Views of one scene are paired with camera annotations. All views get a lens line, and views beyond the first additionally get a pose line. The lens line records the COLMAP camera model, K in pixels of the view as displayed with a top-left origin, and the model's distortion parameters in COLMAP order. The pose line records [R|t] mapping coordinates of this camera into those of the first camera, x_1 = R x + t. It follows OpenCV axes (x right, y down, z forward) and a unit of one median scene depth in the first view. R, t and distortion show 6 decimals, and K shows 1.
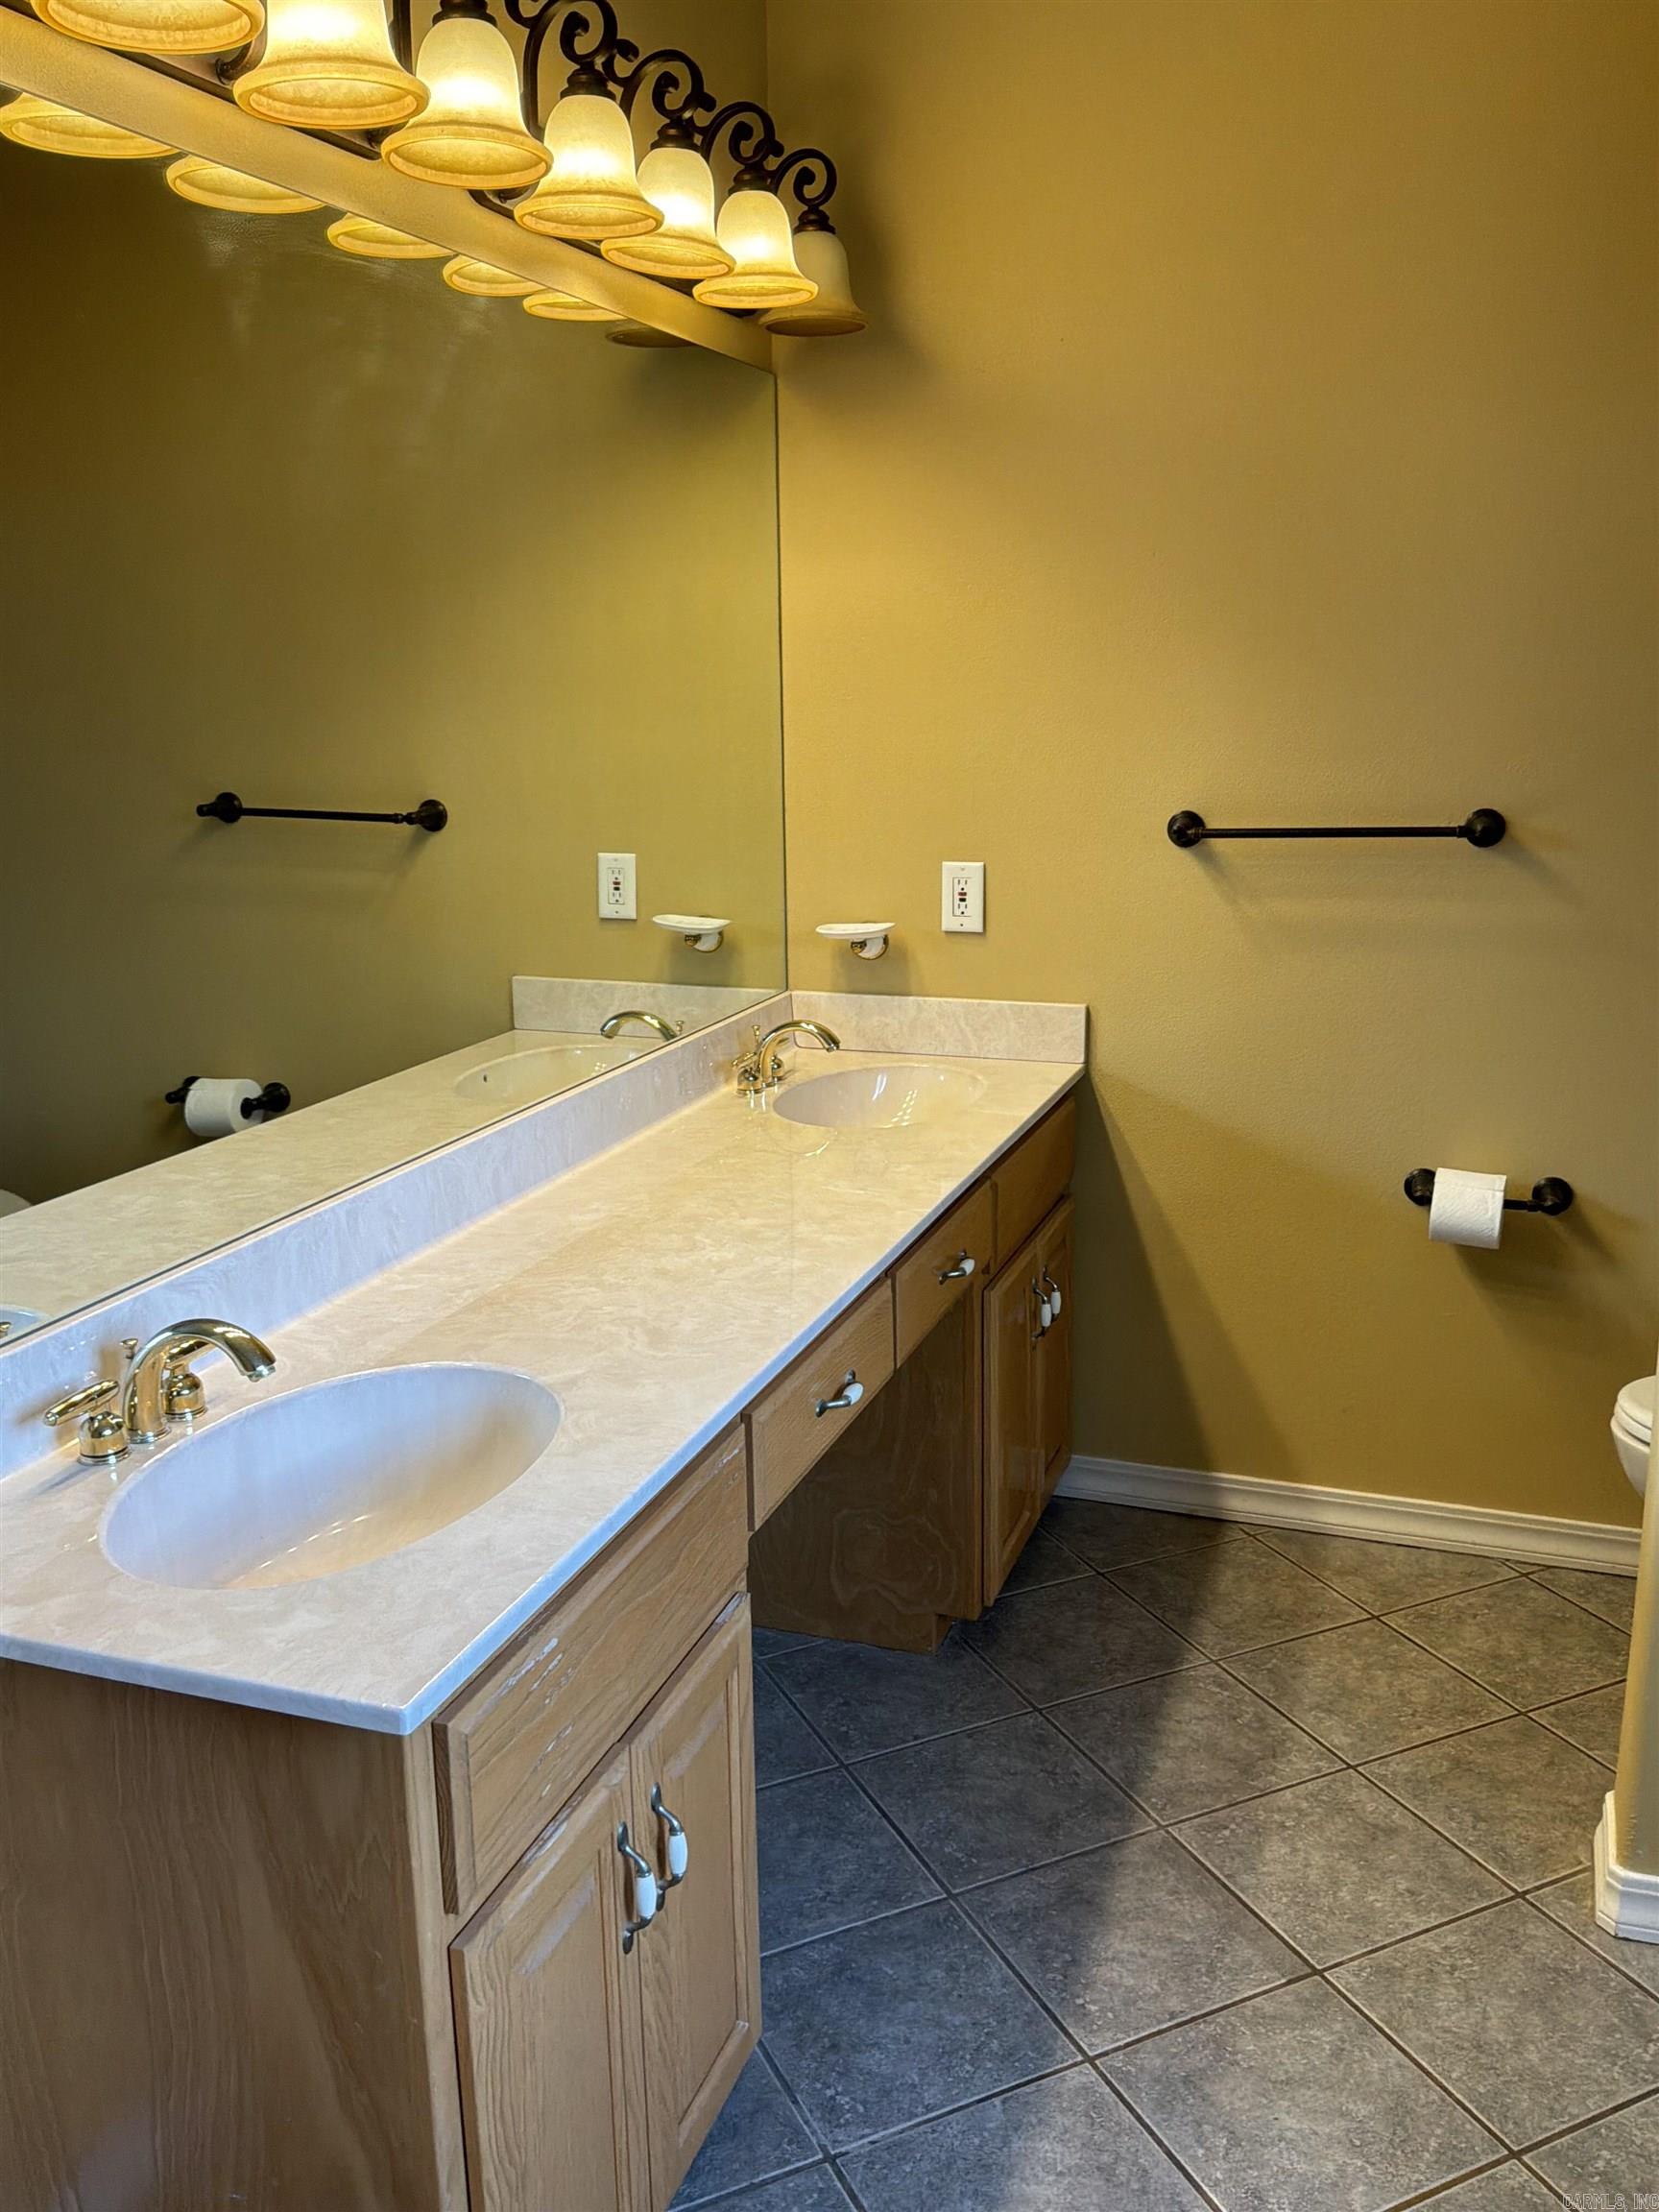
lens RADIAL K [[1954.4, 0, 832.3], [0, 1954.4, 1110.0], [0, 0, 1]] dist [0.036898, -0.032713]
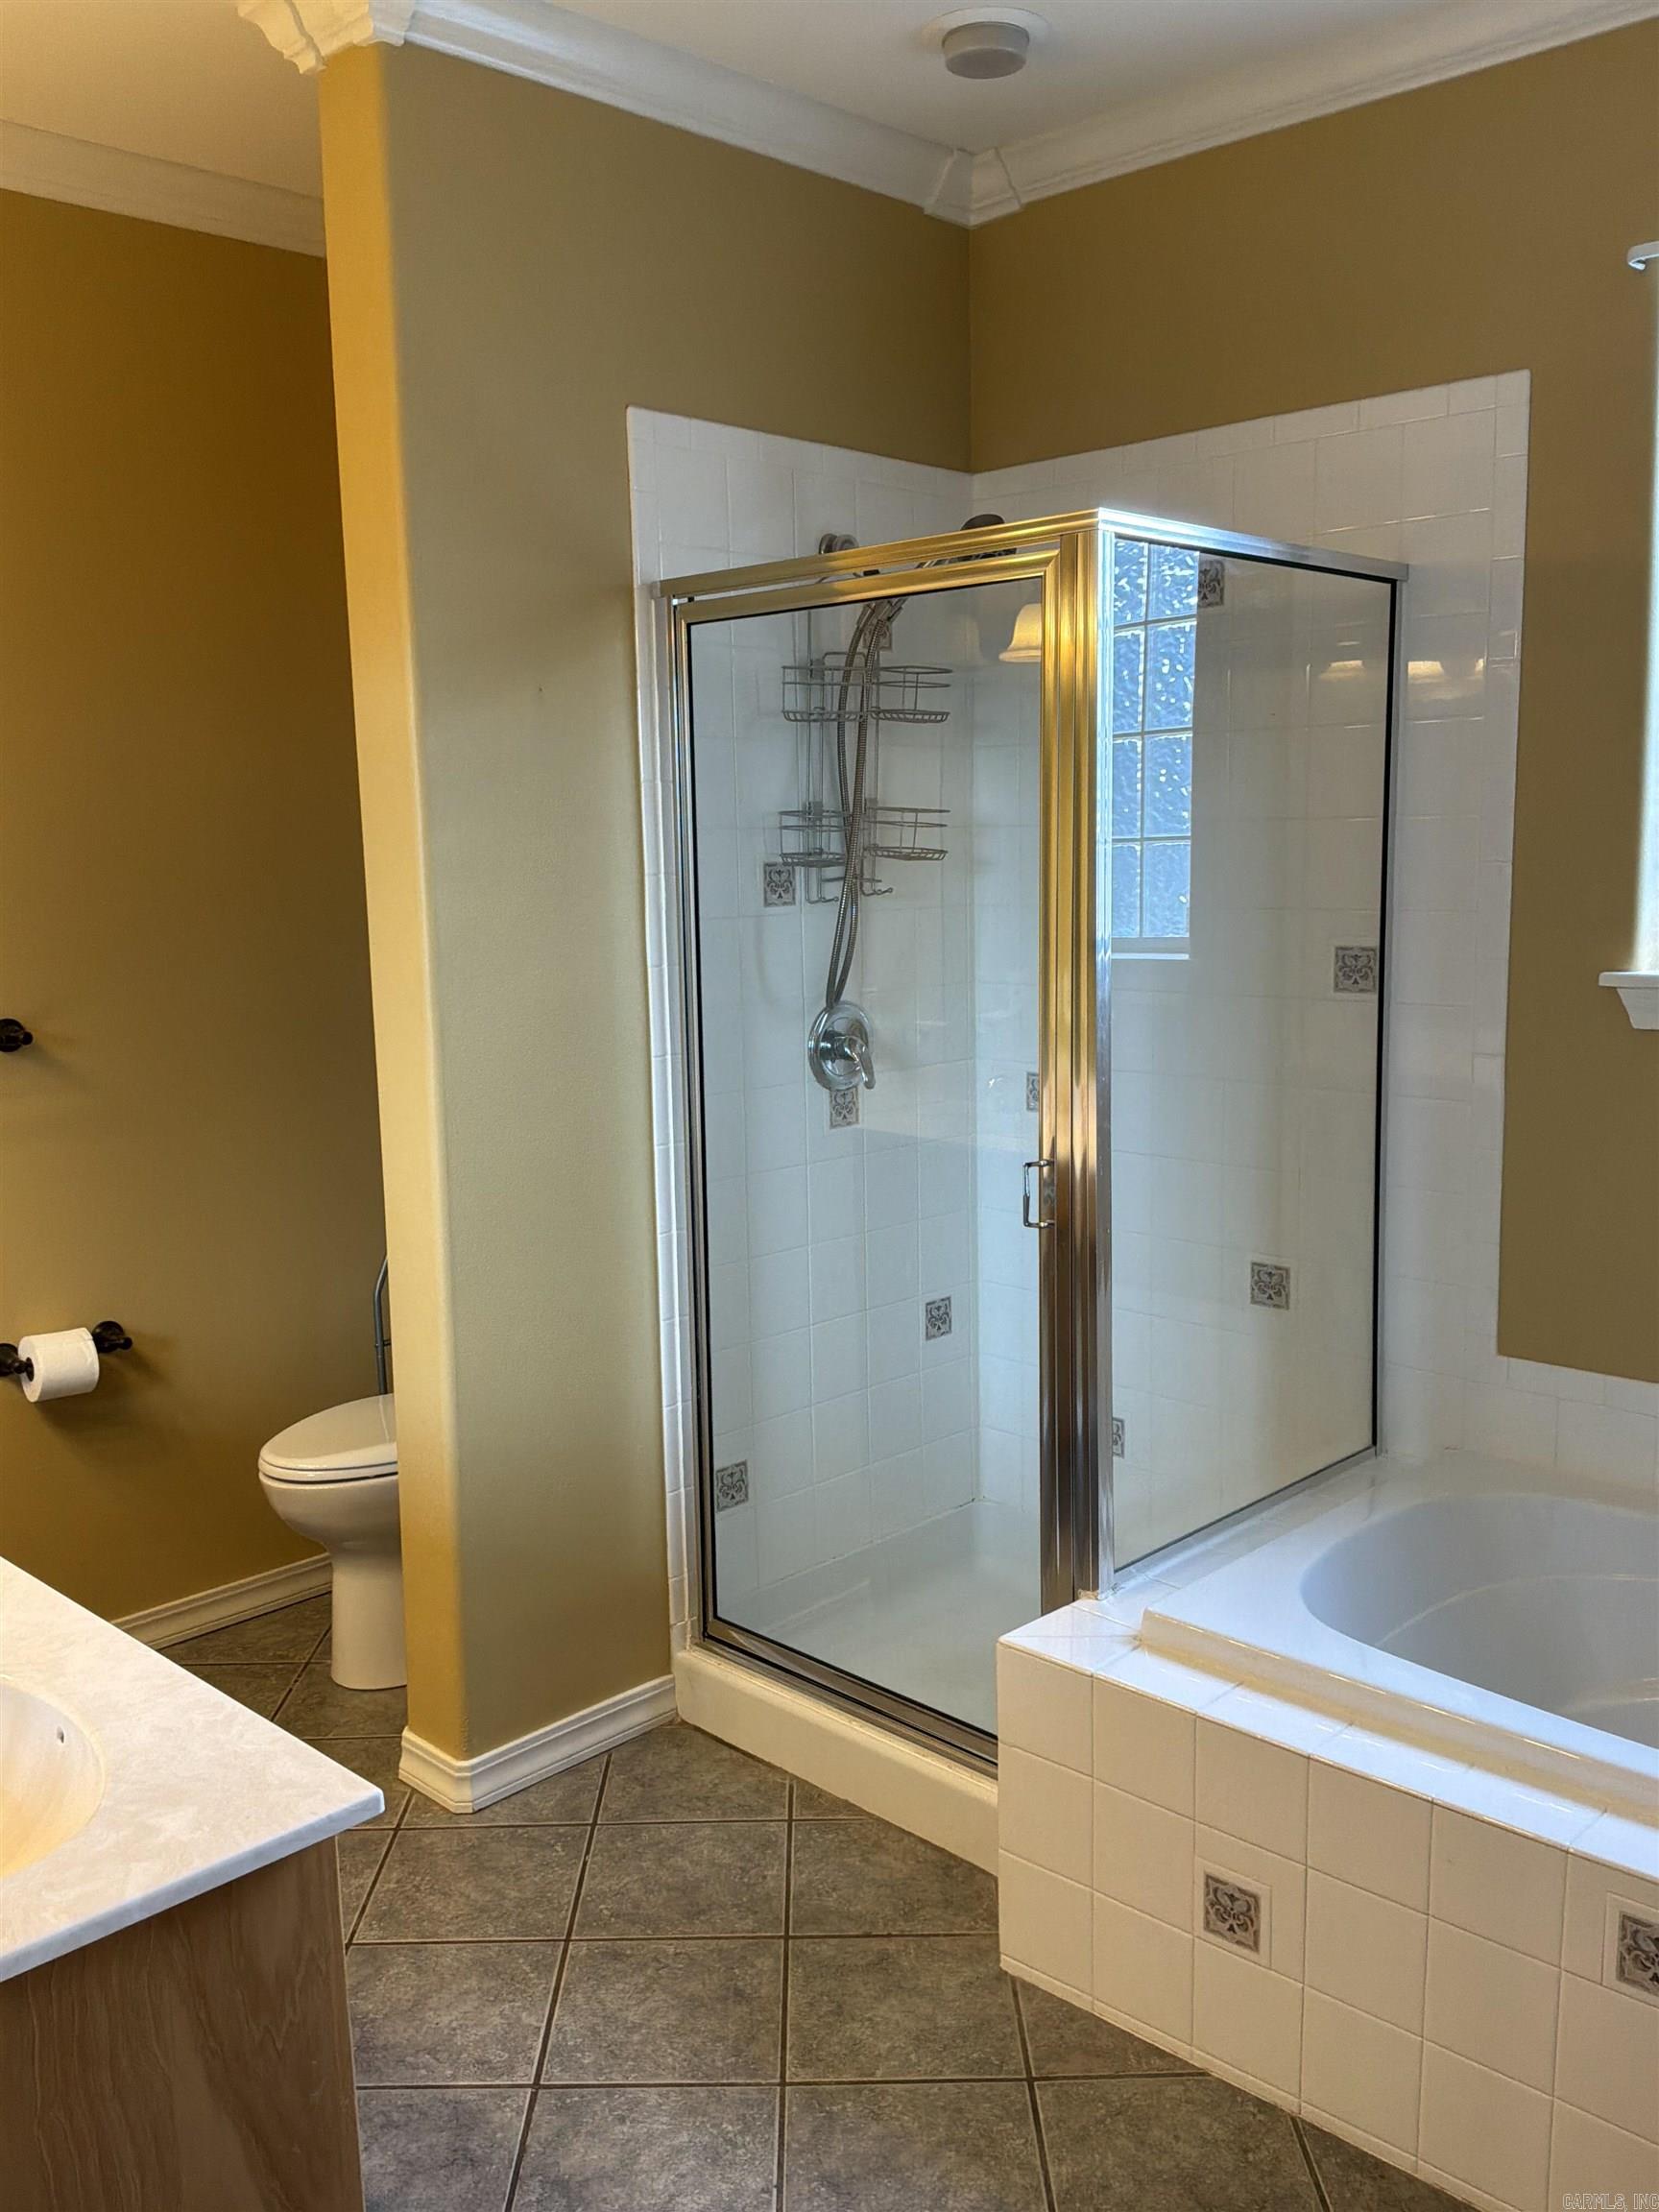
lens RADIAL K [[1954.4, 0, 825.8], [0, 1954.4, 1106.5], [0, 0, 1]] dist [0.036898, -0.032713]
pose [[0.443603, -0.139663, 0.885274, -0.678476], [0.229803, 0.972484, 0.038269, -0.053252], [-0.866260, 0.186463, 0.463492, 0.079212]]
